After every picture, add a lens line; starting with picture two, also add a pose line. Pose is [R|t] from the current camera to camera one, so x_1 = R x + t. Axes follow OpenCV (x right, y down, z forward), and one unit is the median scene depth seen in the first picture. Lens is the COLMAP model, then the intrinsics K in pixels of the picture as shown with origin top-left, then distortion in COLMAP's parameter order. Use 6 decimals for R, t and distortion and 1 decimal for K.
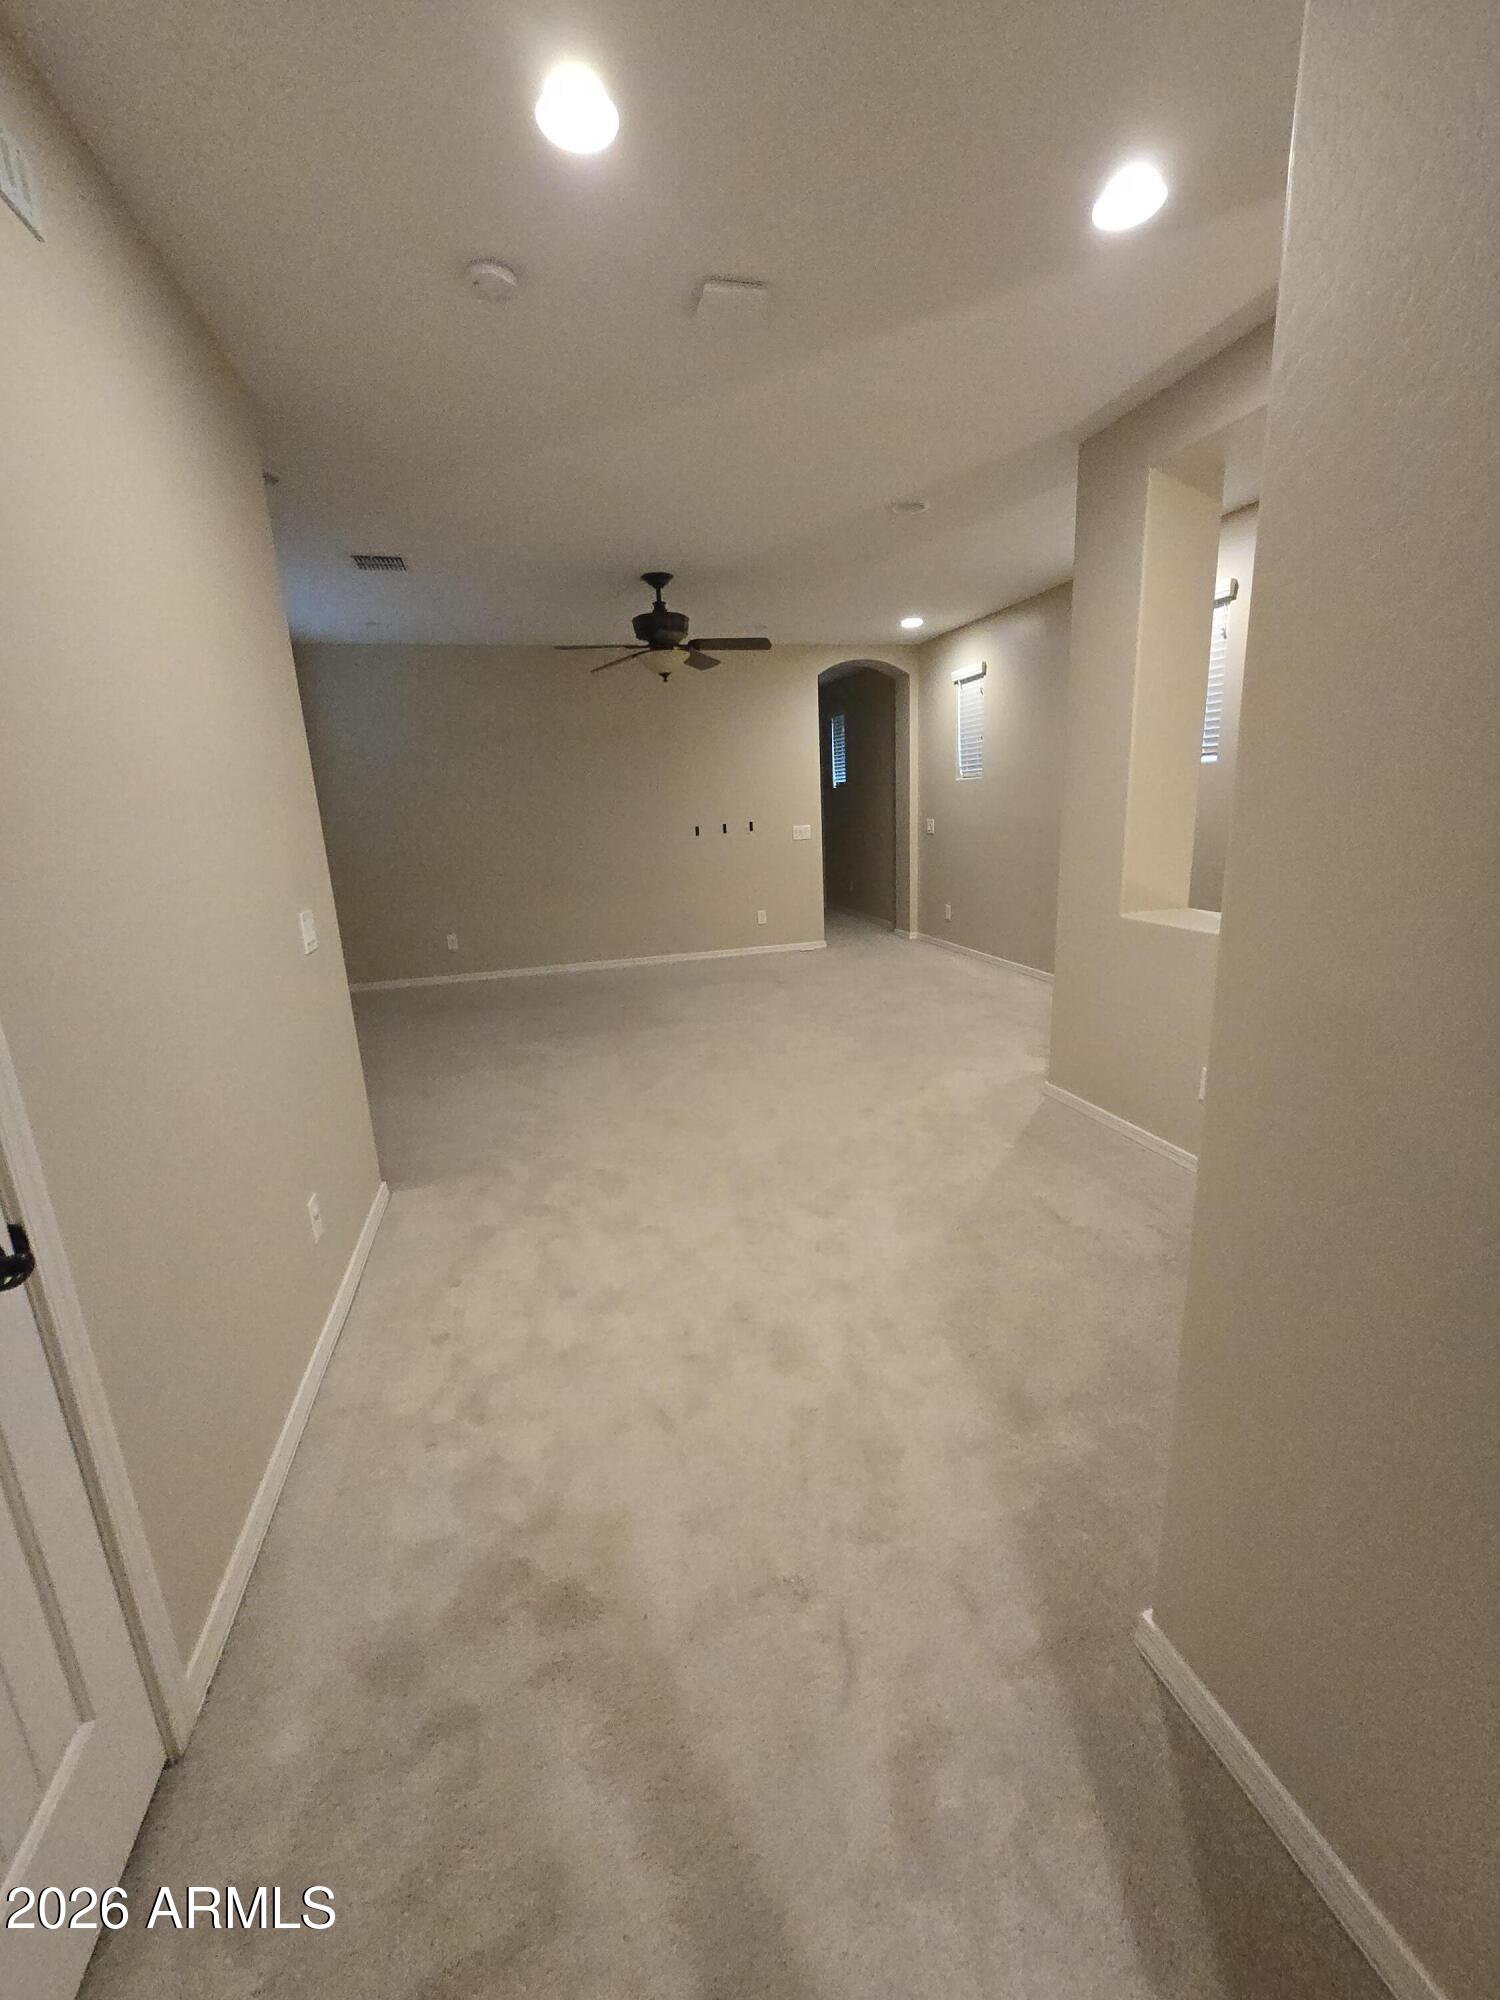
lens RADIAL K [[819.7, 0, 760.9], [0, 819.7, 1002.6], [0, 0, 1]] dist [-0.000747, -0.000726]
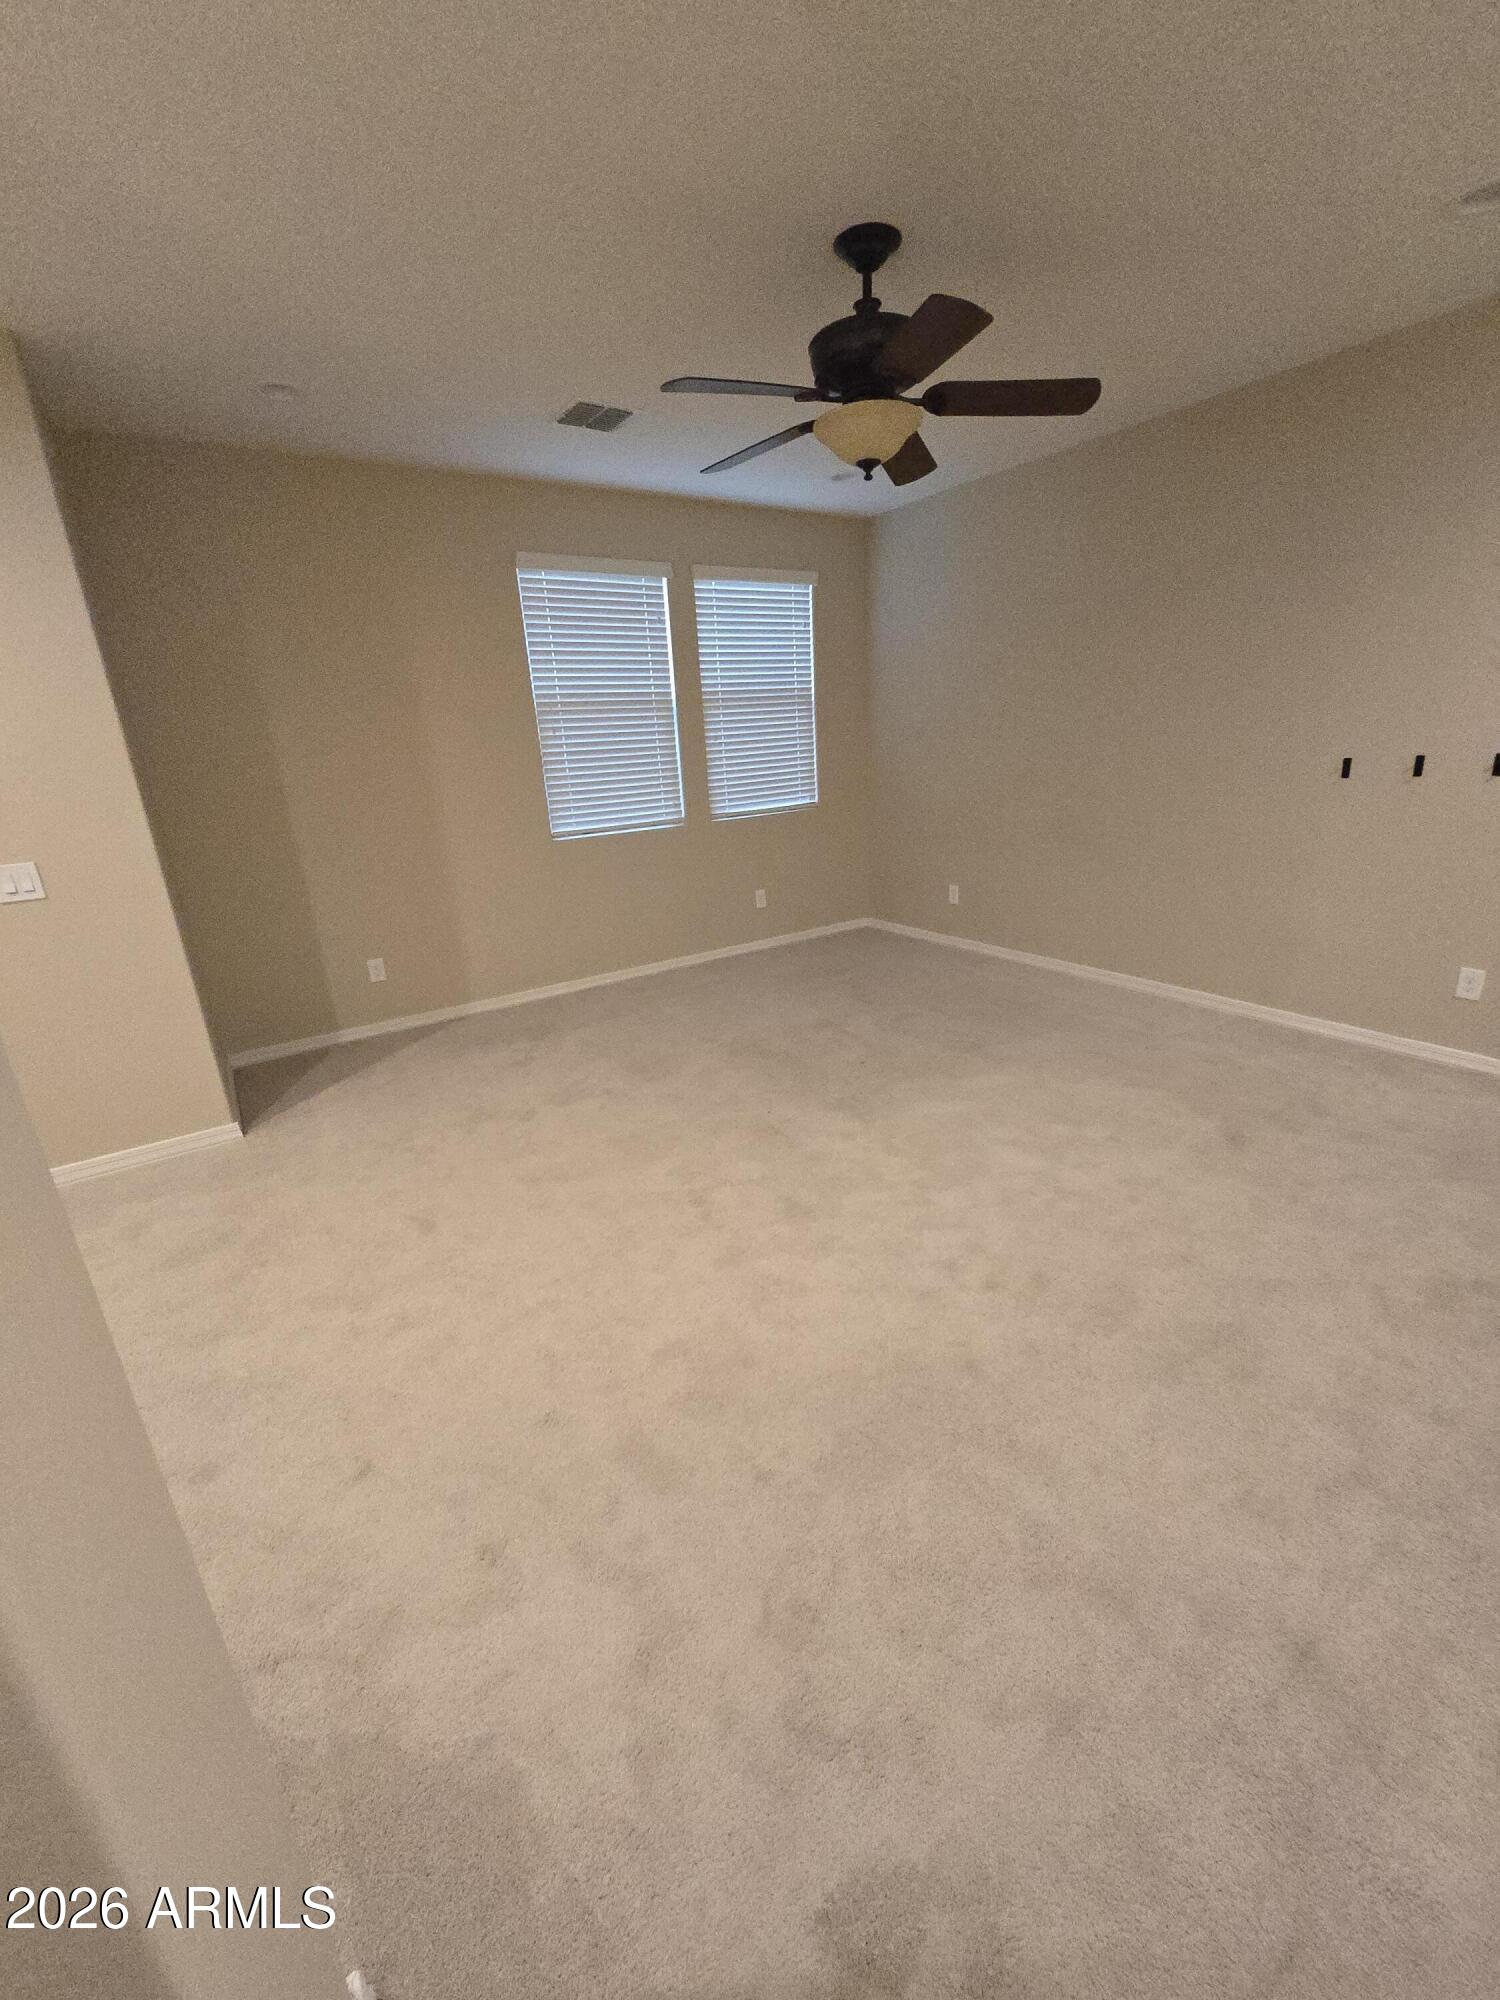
lens RADIAL K [[819.7, 0, 760.9], [0, 819.7, 1002.6], [0, 0, 1]] dist [-0.000747, -0.000726]
pose [[0.319610, 0.324350, -0.890307, 0.276987], [-0.195586, 0.941937, 0.272947, -0.145833], [0.927144, 0.086895, 0.364491, 0.532646]]
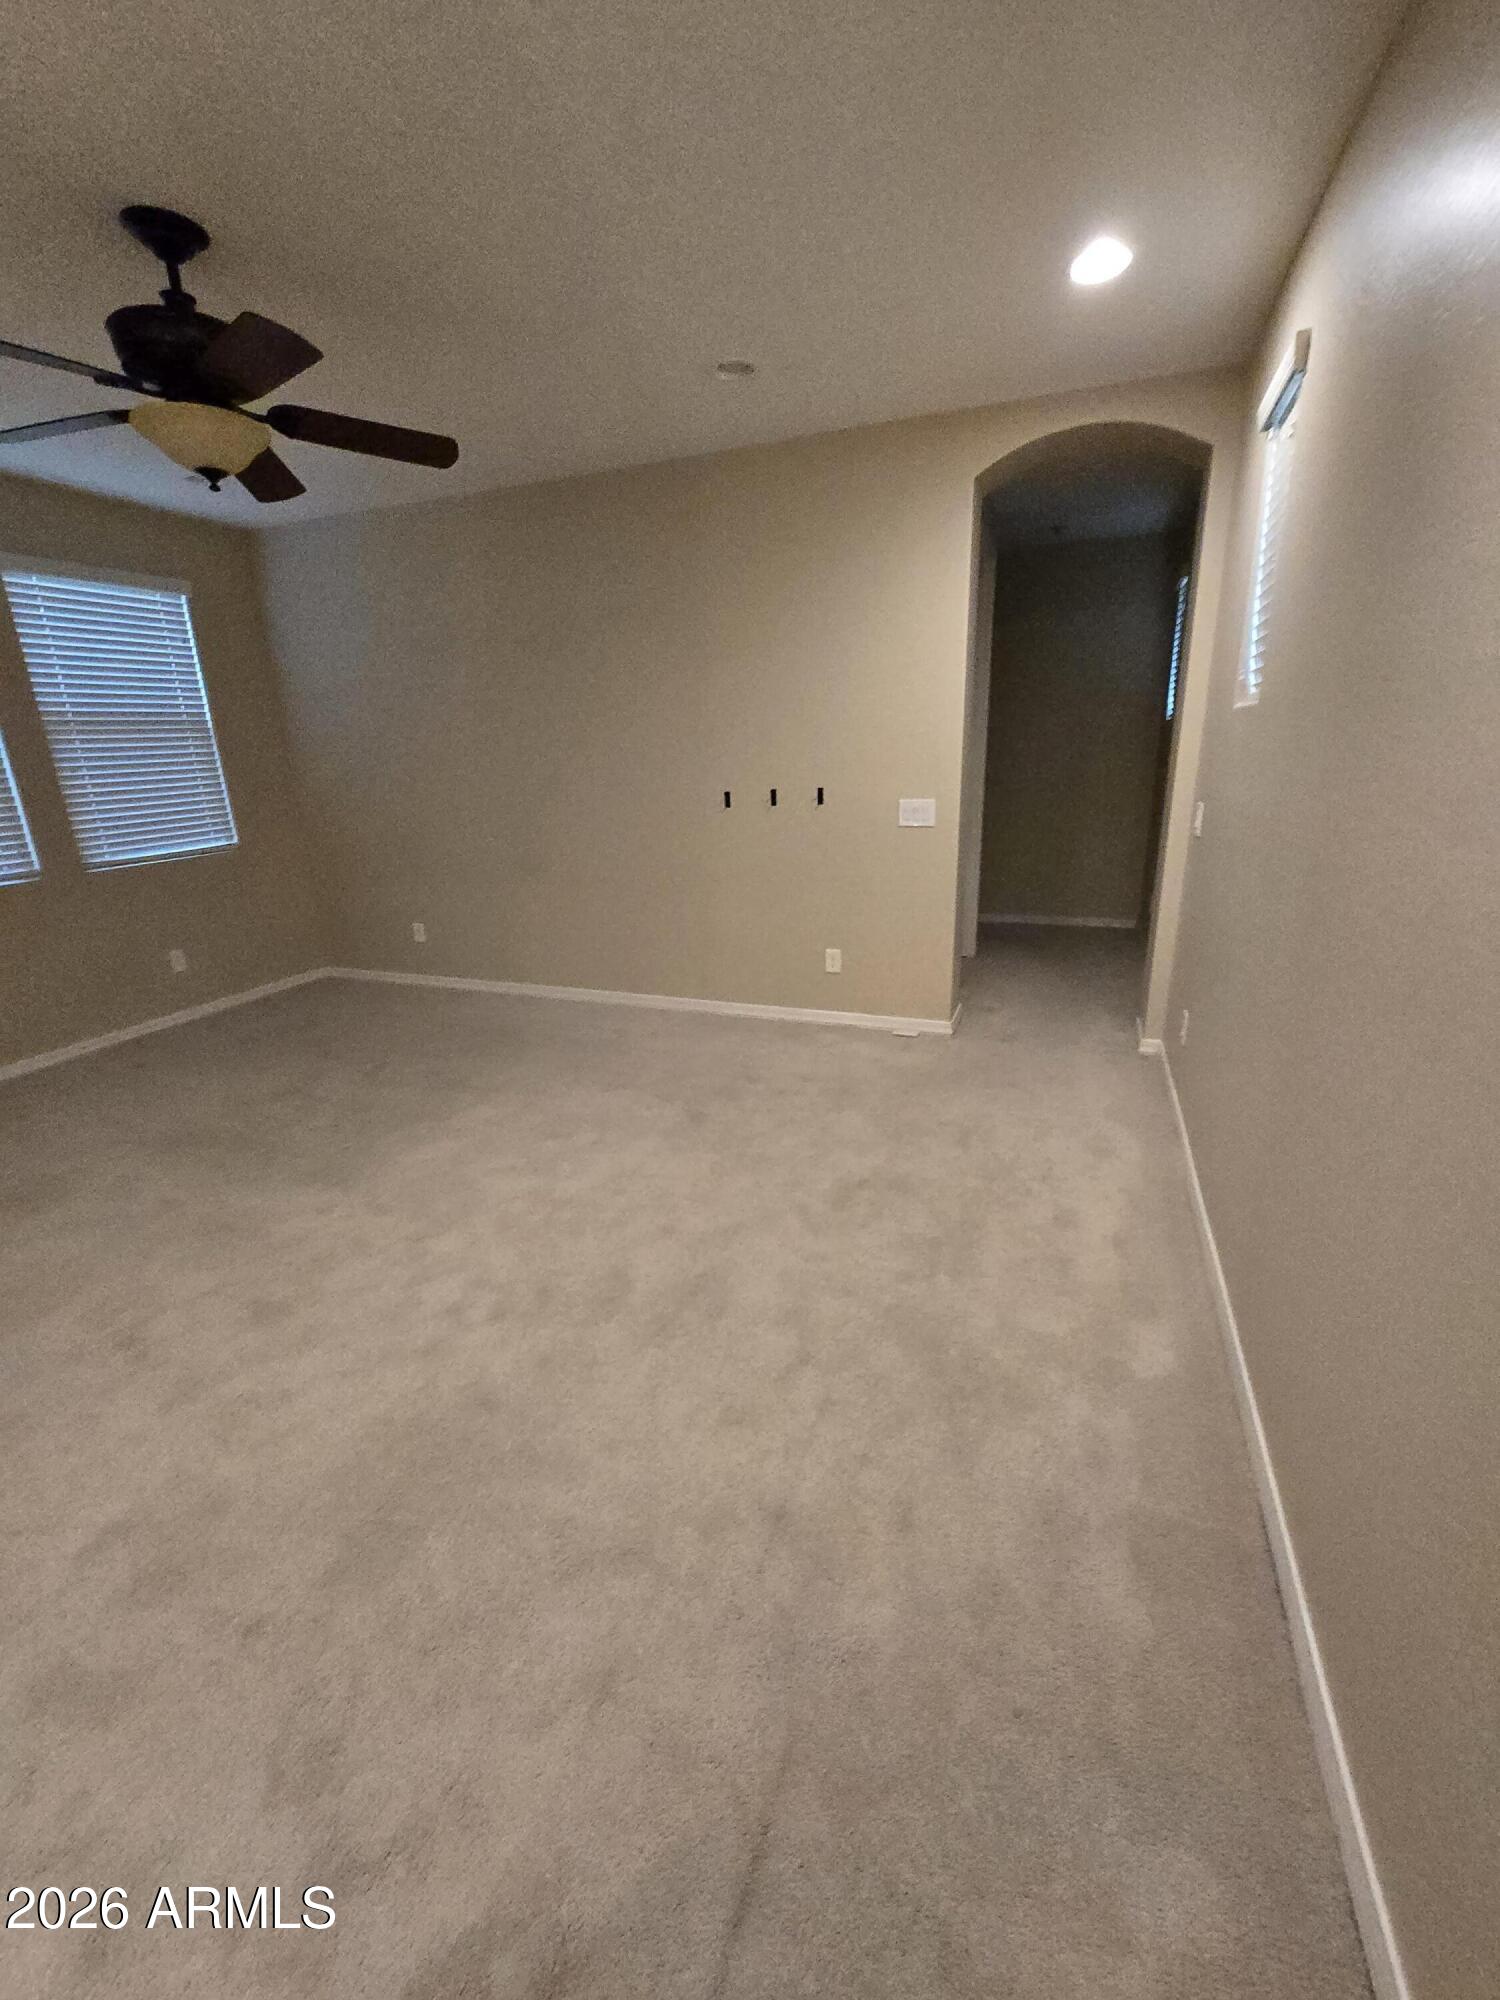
lens RADIAL K [[819.7, 0, 760.9], [0, 819.7, 1002.6], [0, 0, 1]] dist [-0.000747, -0.000726]
pose [[0.804522, 0.200394, -0.559095, 0.293291], [-0.152610, 0.979502, 0.131478, -0.149323], [0.573982, -0.020453, 0.818613, 0.540855]]
